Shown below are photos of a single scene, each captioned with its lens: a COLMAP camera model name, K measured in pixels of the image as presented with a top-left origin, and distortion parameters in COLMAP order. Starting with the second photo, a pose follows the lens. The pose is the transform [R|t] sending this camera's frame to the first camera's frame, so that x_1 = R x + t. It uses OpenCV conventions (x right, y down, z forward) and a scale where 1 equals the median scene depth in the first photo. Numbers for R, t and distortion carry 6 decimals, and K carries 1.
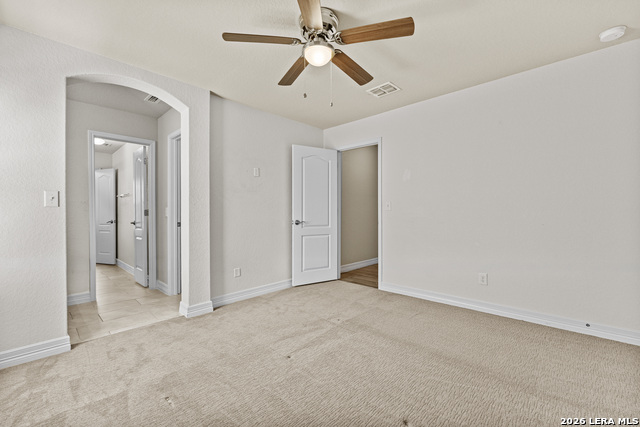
lens RADIAL K [[278.5, 0, 320.0], [0, 278.5, 211.6], [0, 0, 1]] dist [0.007741, -0.001111]
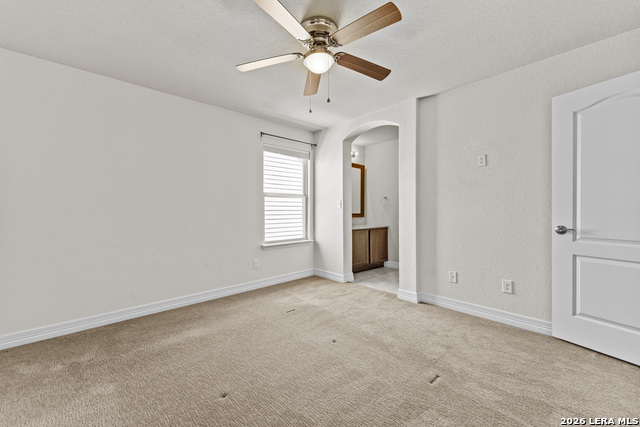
lens RADIAL K [[257.2, 0, 318.4], [0, 257.2, 213.1], [0, 0, 1]] dist [-0.000209, 0.000347]
pose [[-0.075846, 0.016922, -0.996976, 0.624208], [0.003794, 0.999854, 0.016682, -0.009441], [0.997112, -0.002517, -0.075900, 0.689869]]
